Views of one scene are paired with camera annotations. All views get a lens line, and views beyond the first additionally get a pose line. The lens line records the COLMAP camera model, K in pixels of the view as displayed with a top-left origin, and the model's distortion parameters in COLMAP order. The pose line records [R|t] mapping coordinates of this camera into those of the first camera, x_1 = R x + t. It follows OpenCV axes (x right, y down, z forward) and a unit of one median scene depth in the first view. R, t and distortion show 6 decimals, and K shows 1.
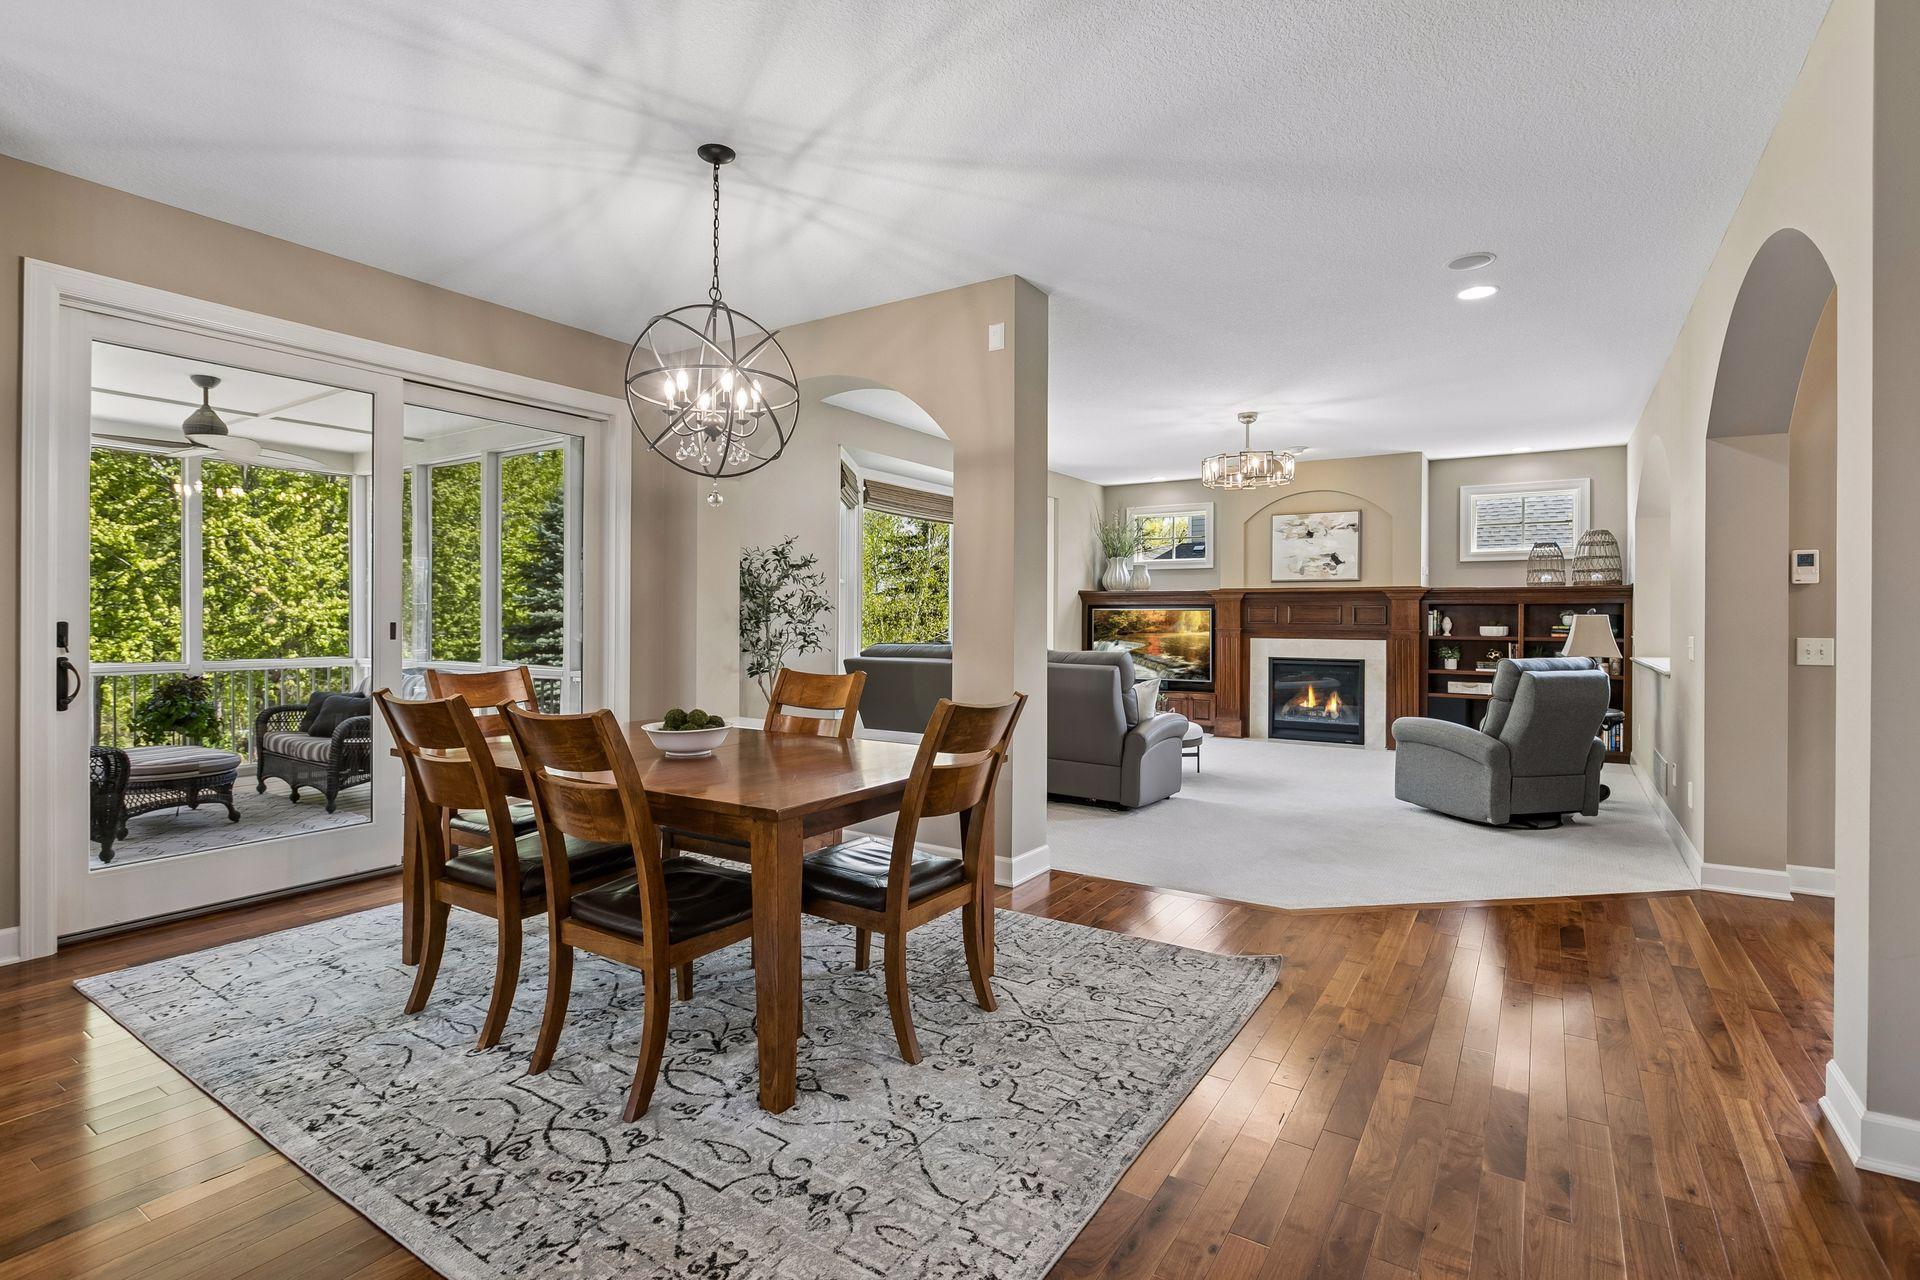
lens RADIAL K [[898.8, 0, 962.5], [0, 898.8, 623.6], [0, 0, 1]] dist [-0.002663, -0.001128]
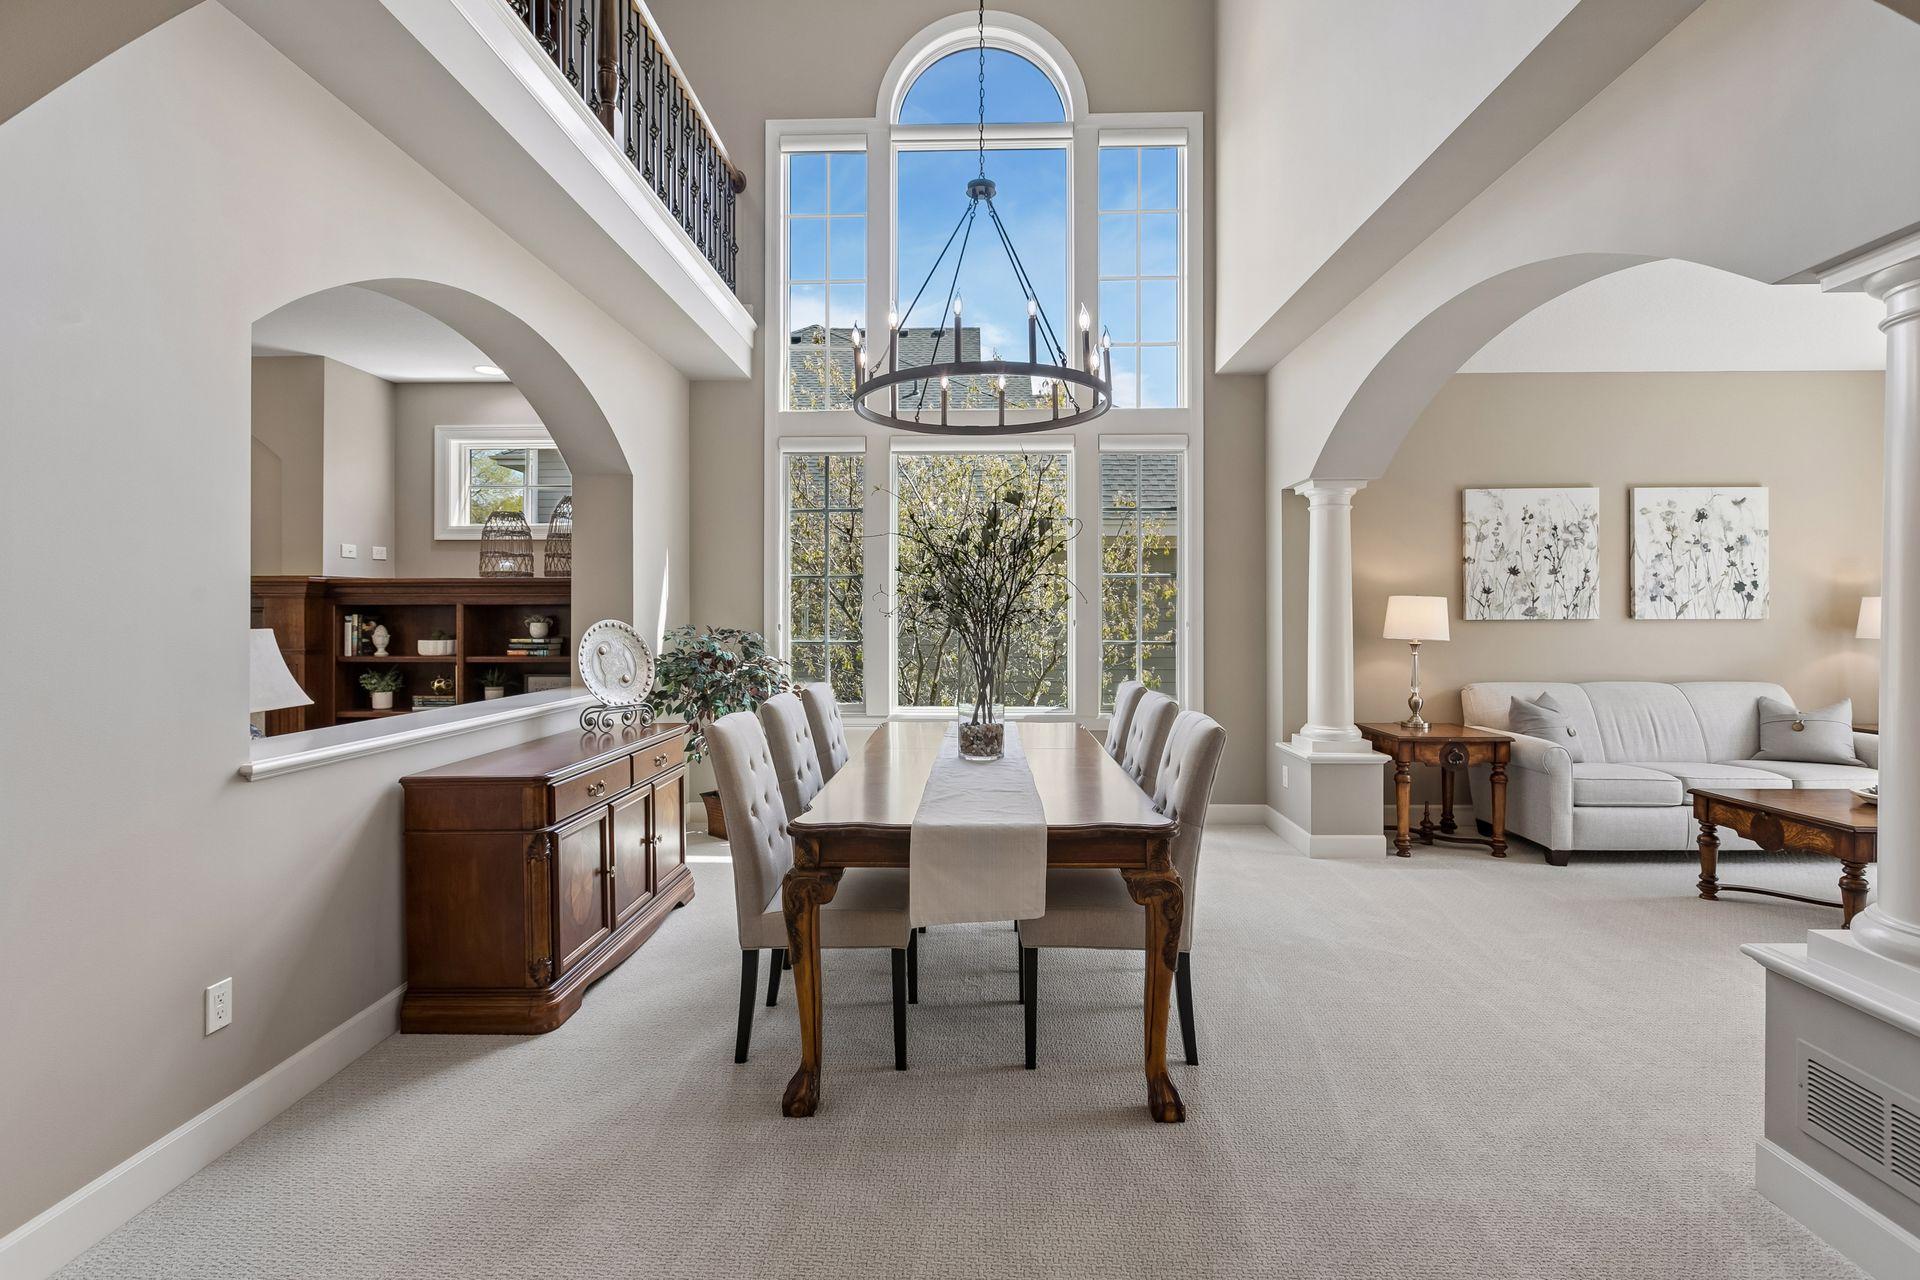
lens RADIAL K [[898.8, 0, 960.5], [0, 898.8, 628.0], [0, 0, 1]] dist [-0.002663, -0.001128]
pose [[0.848823, -0.012956, 0.528518, 0.549661], [0.009044, 0.999909, 0.009986, -0.008032], [-0.528599, -0.003697, 0.848864, 0.248310]]
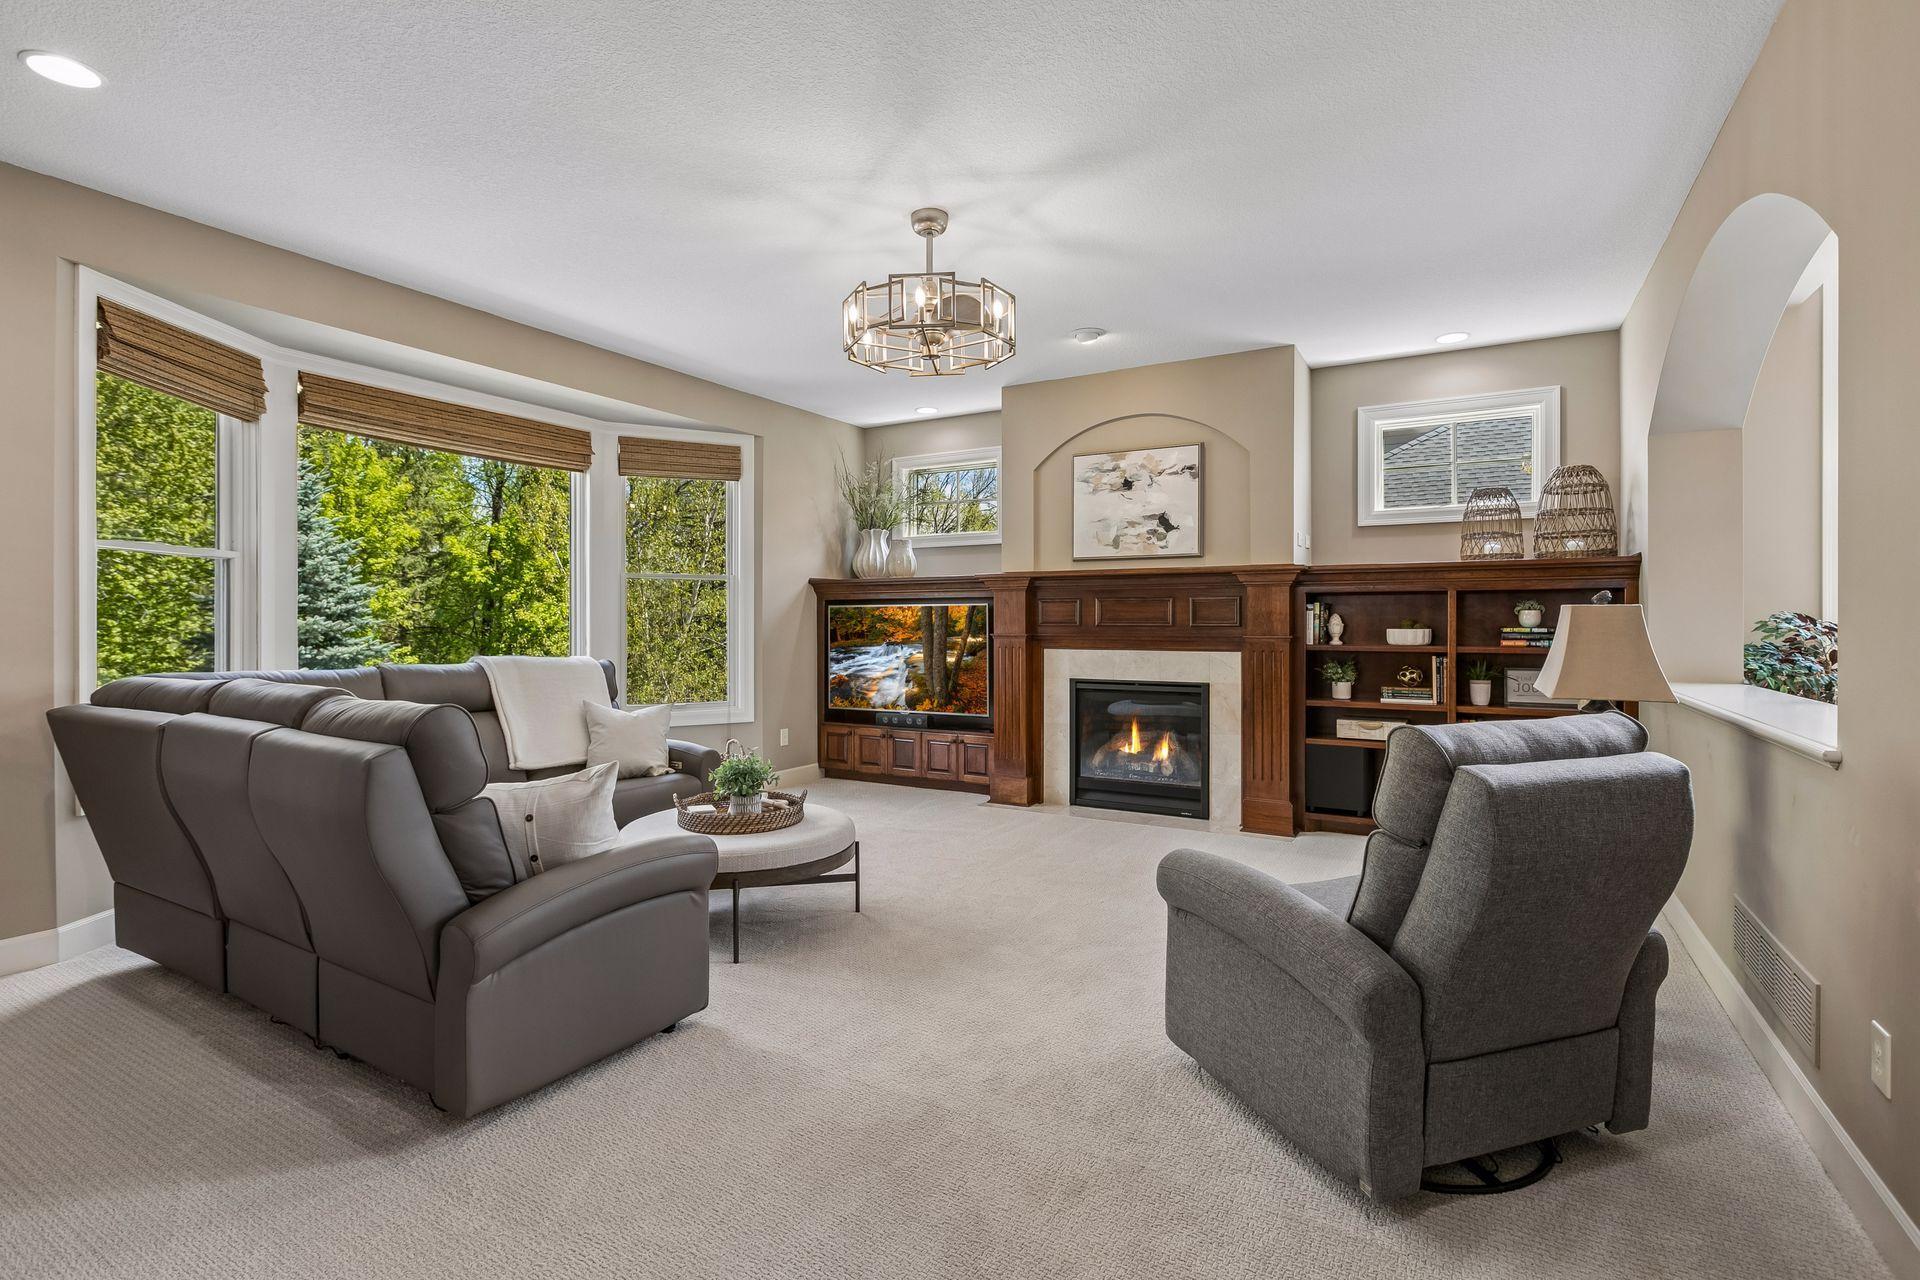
lens RADIAL K [[898.8, 0, 956.0], [0, 898.8, 634.7], [0, 0, 1]] dist [-0.002663, -0.001128]
pose [[0.998594, -0.007798, 0.052442, 0.244003], [0.007249, 0.999917, 0.010655, -0.001335], [-0.052520, -0.010260, 0.998567, 0.392545]]
